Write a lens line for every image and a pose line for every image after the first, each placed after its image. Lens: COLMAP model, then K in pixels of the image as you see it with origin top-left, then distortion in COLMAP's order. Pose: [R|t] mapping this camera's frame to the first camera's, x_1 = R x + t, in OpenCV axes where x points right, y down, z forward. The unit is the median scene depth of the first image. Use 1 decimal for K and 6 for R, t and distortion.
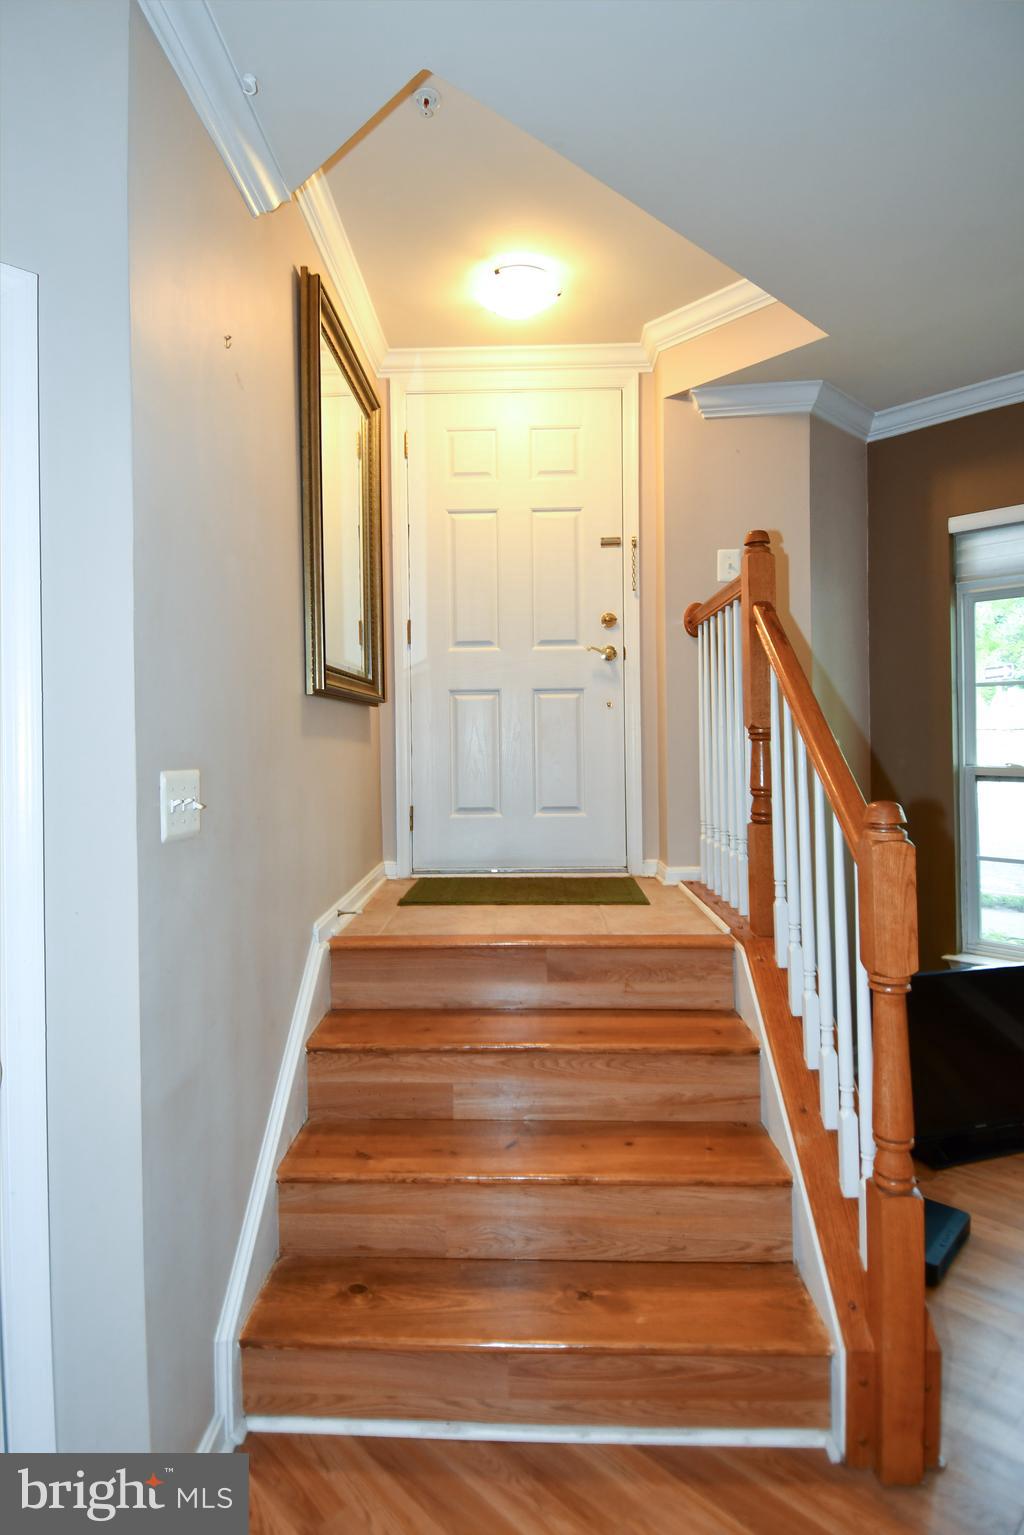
lens RADIAL K [[792.3, 0, 514.8], [0, 792.3, 748.0], [0, 0, 1]] dist [0.056010, -0.056645]
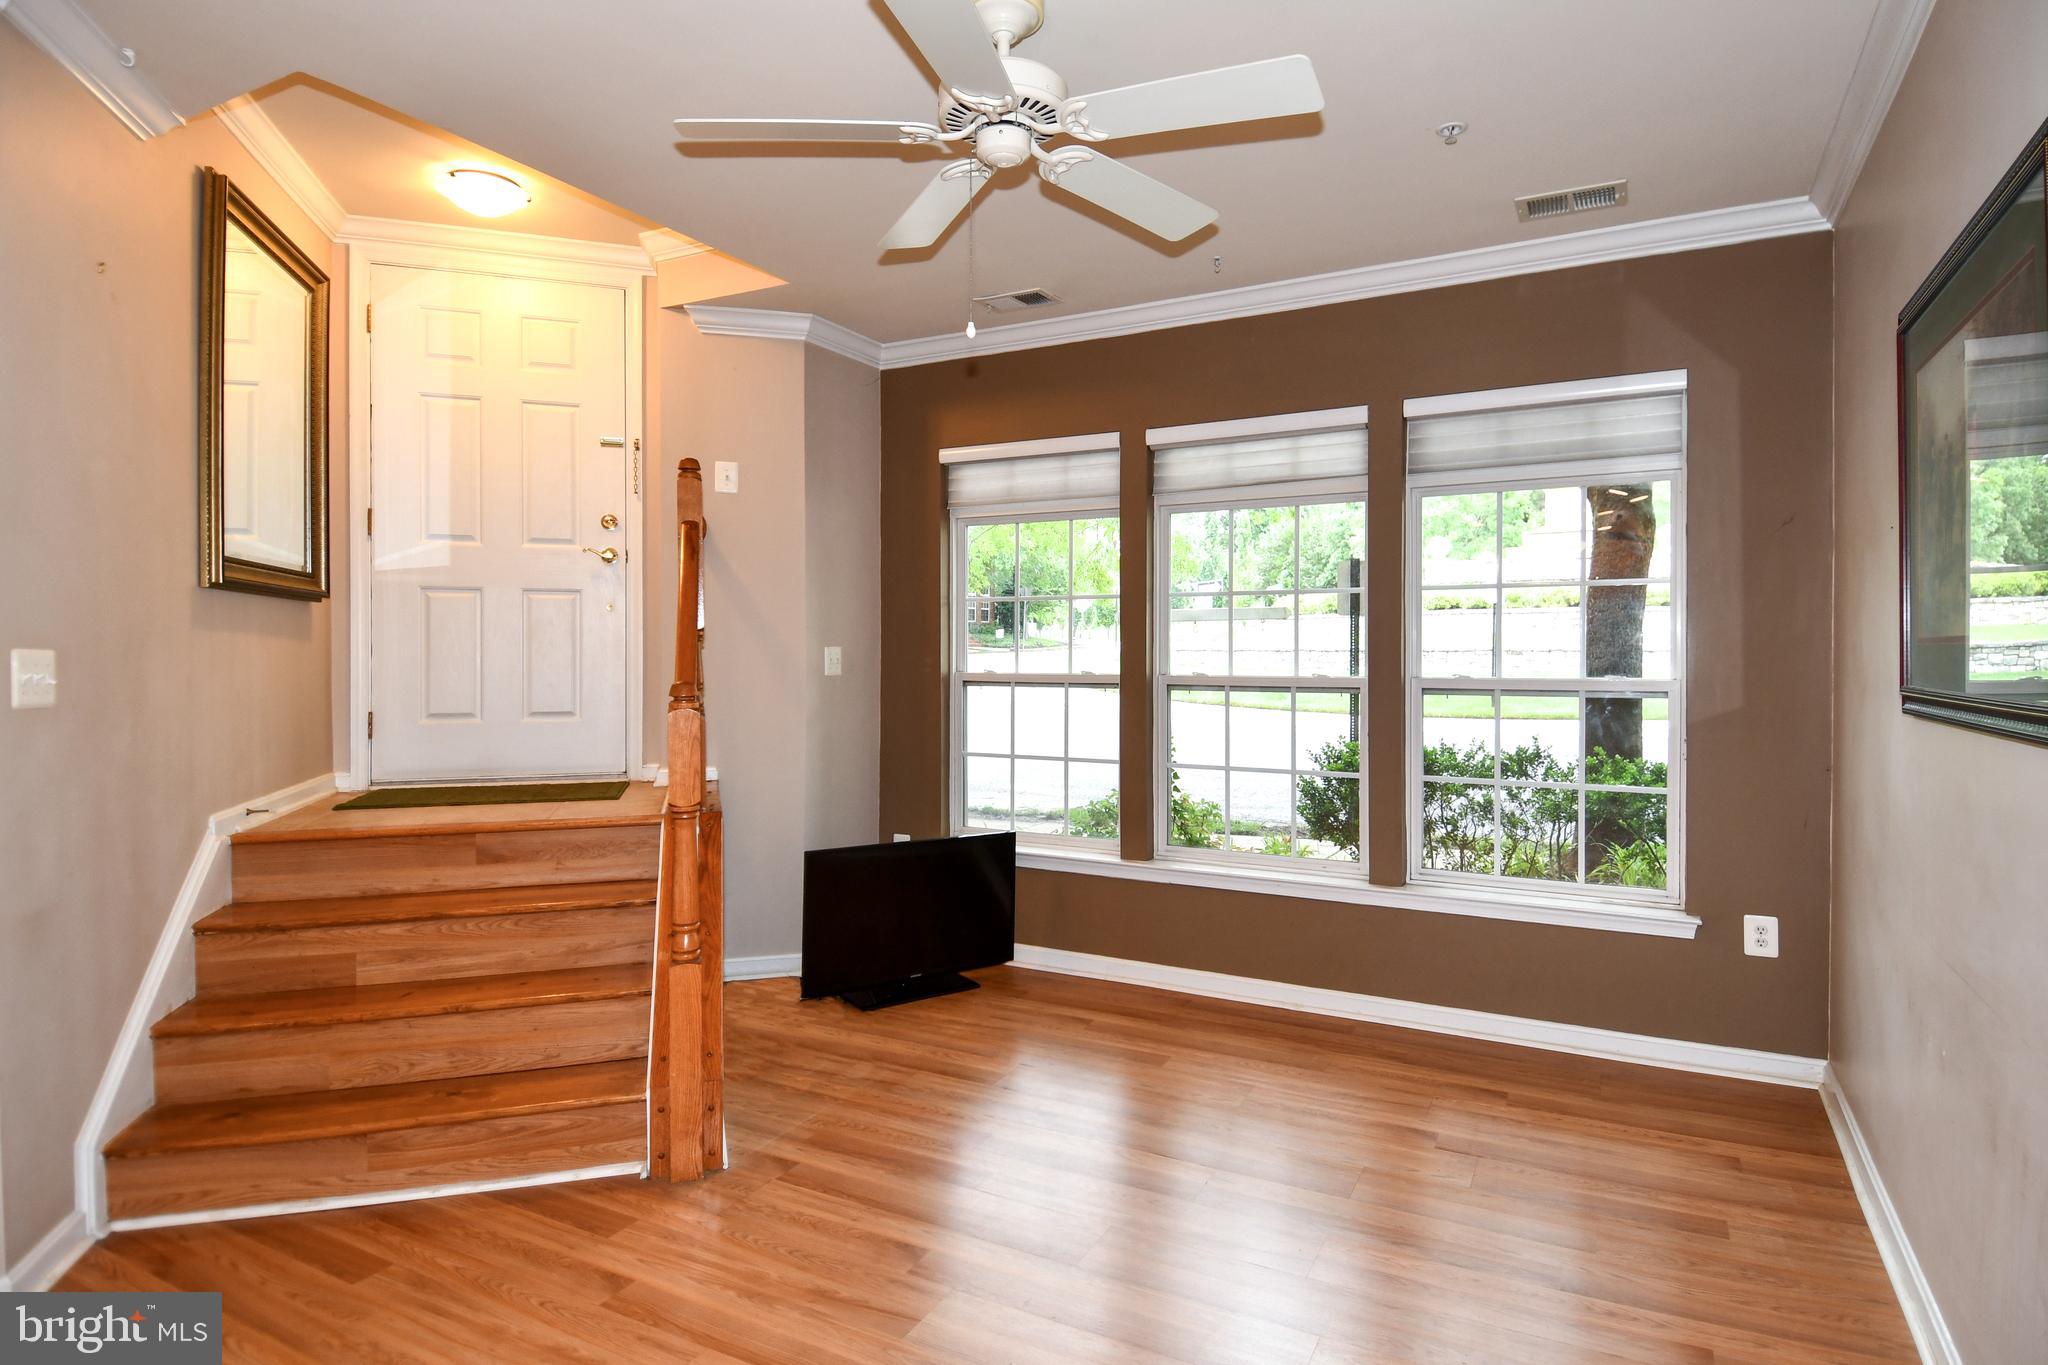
lens RADIAL K [[1023.3, 0, 1033.4], [0, 1023.3, 669.6], [0, 0, 1]] dist [0.048799, -0.045626]
pose [[0.943602, 0.009996, 0.330931, 0.294507], [-0.009979, 0.999949, -0.001750, 0.029136], [-0.330931, -0.001651, 0.943653, -0.574394]]
